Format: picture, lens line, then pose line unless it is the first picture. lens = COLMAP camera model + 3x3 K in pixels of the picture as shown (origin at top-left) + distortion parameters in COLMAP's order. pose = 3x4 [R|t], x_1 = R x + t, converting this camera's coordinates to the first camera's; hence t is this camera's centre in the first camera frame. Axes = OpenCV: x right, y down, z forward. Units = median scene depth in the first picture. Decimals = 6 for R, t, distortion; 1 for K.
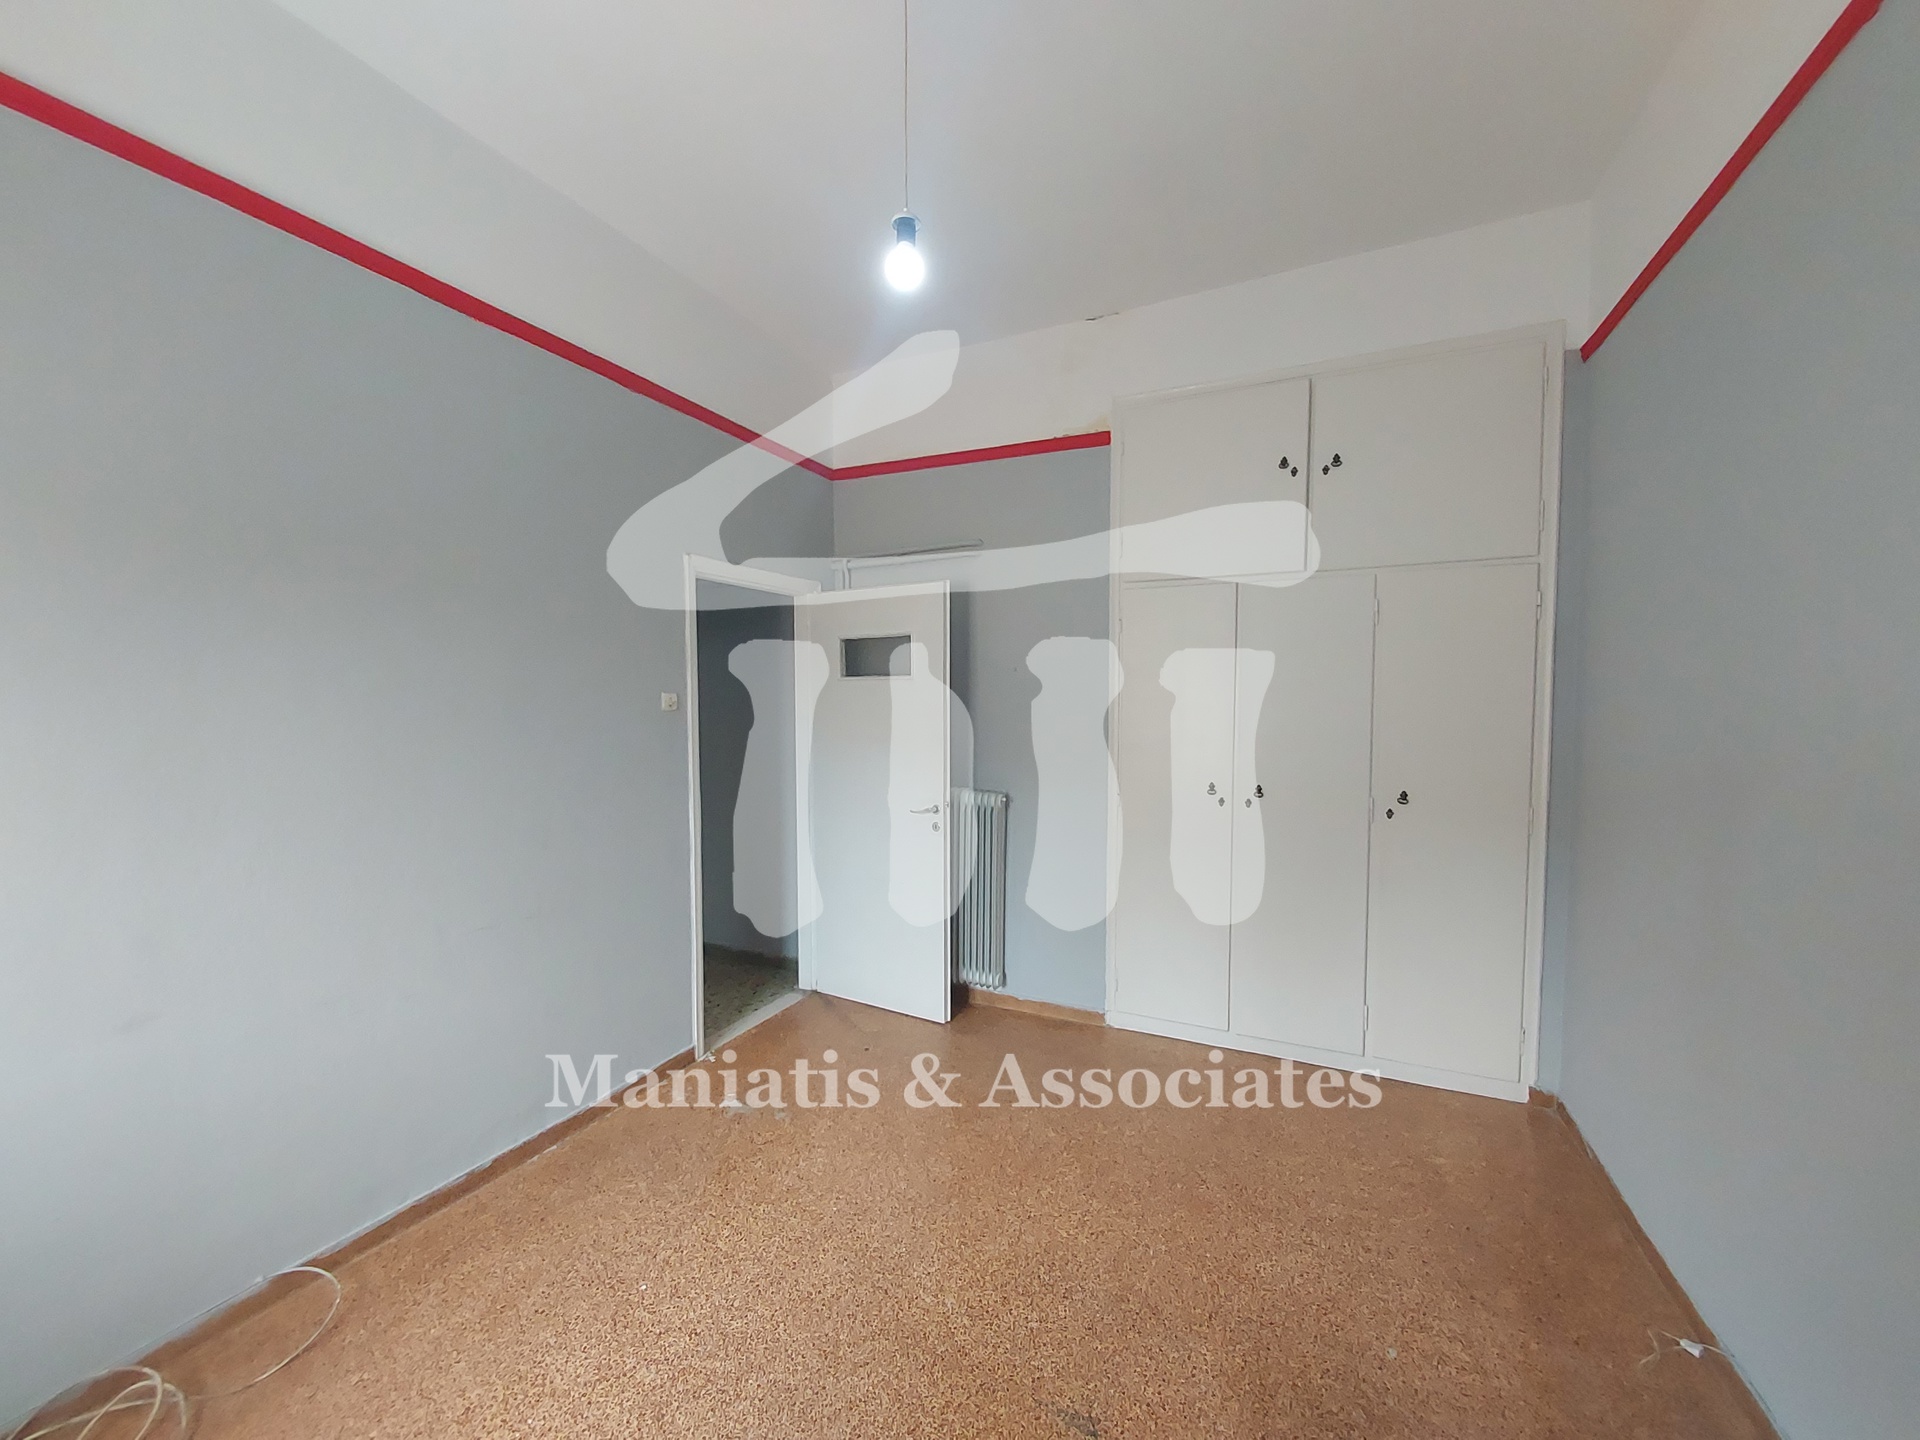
lens RADIAL K [[762.8, 0, 970.1], [0, 762.8, 730.1], [0, 0, 1]] dist [-0.001523, -0.000012]
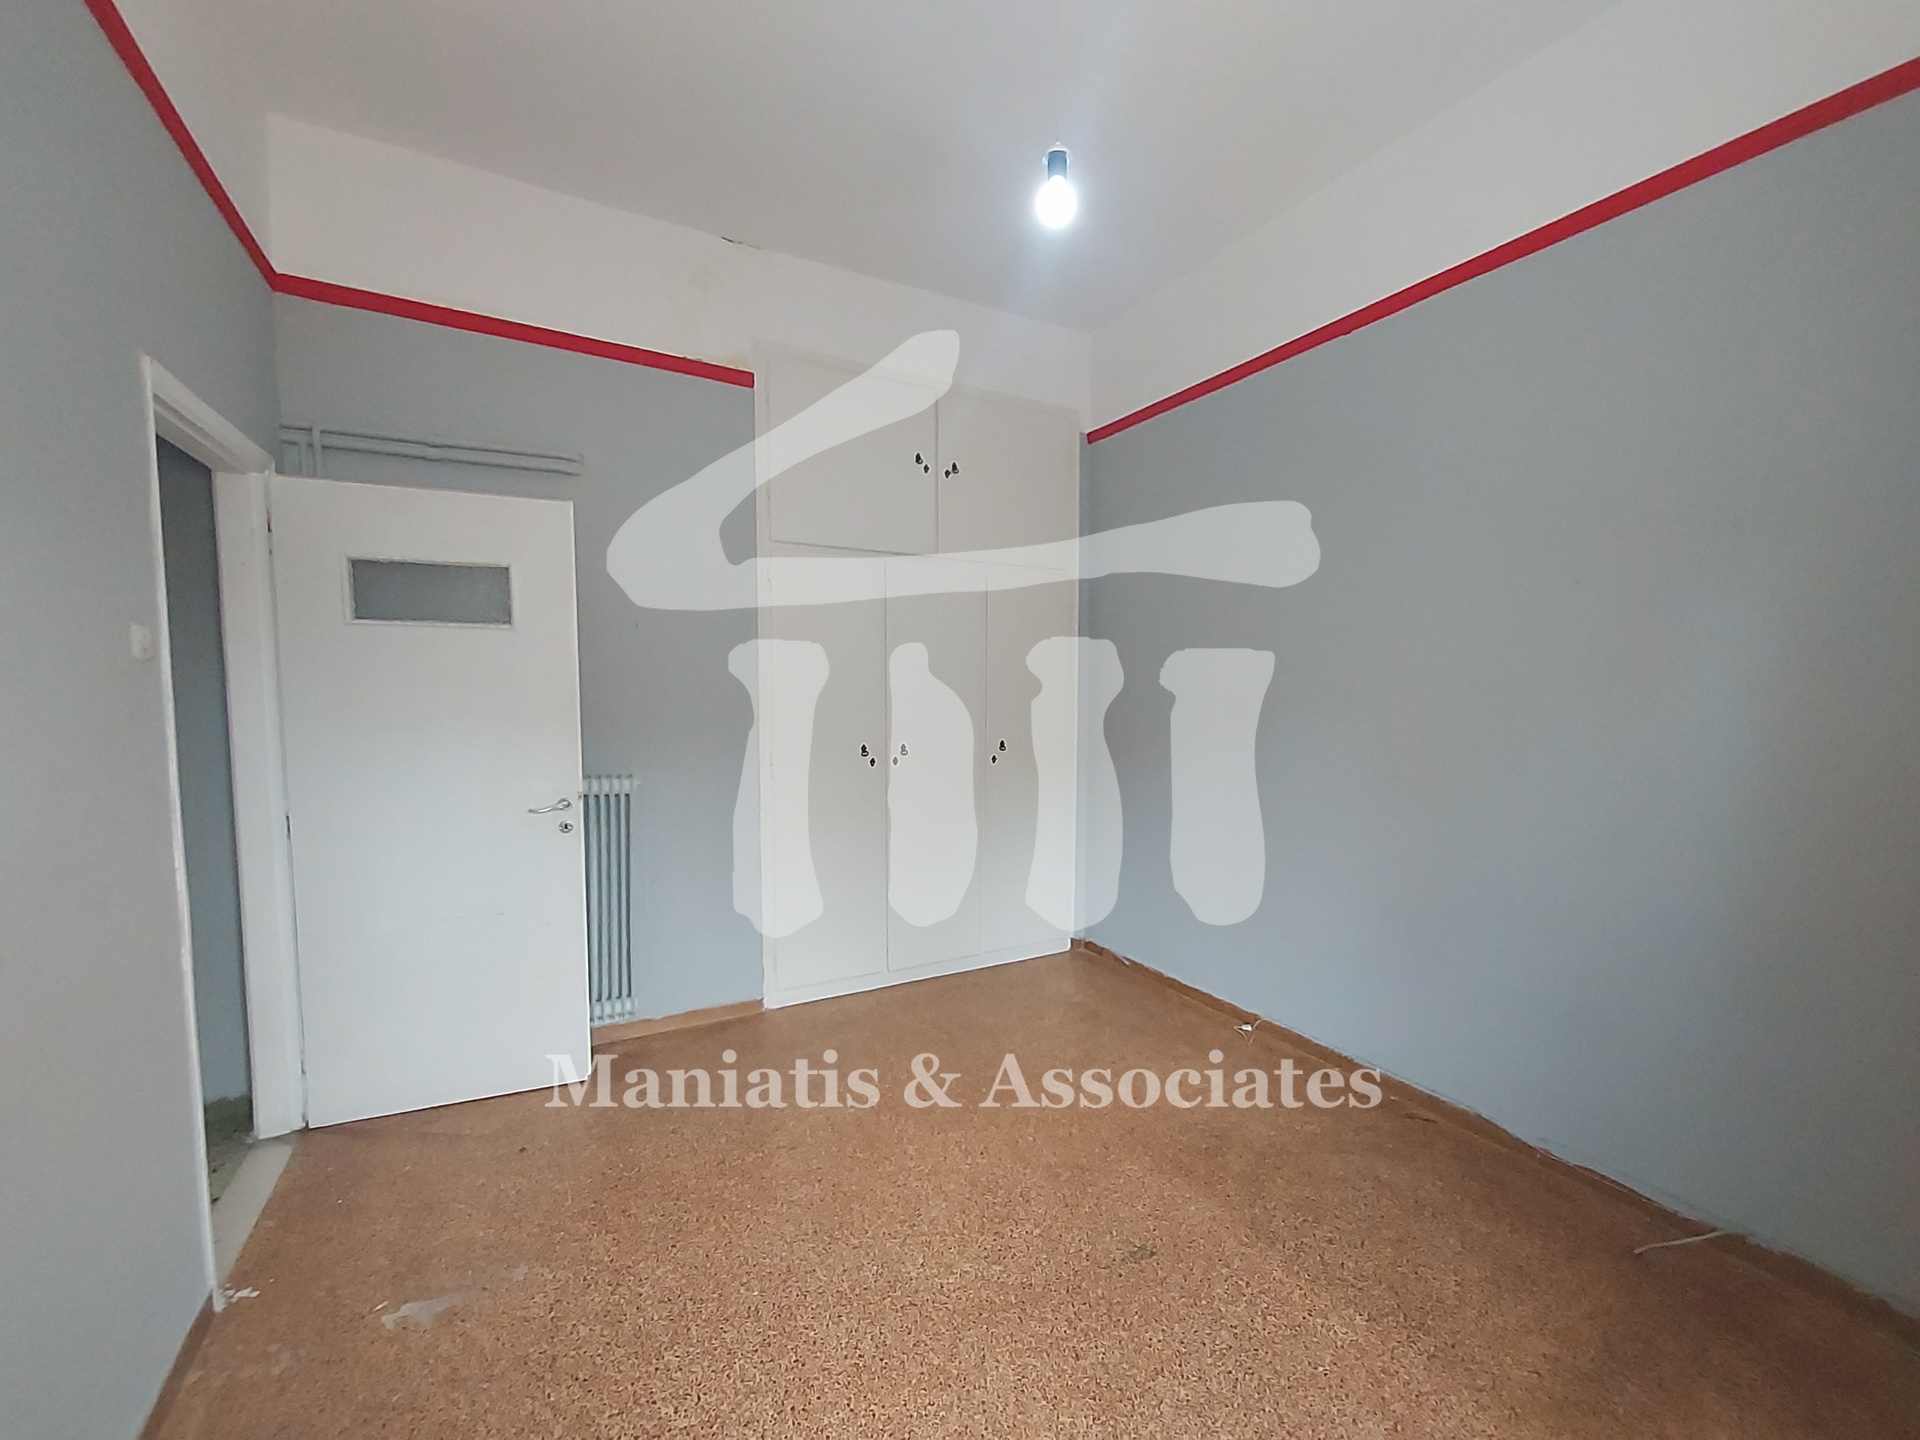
lens RADIAL K [[762.8, 0, 1012.5], [0, 762.8, 730.8], [0, 0, 1]] dist [-0.001523, -0.000012]
pose [[0.576152, -0.044112, 0.816151, -0.440499], [0.023120, 0.999023, 0.037674, 0.014259], [-0.817015, -0.002837, 0.576609, 0.224946]]
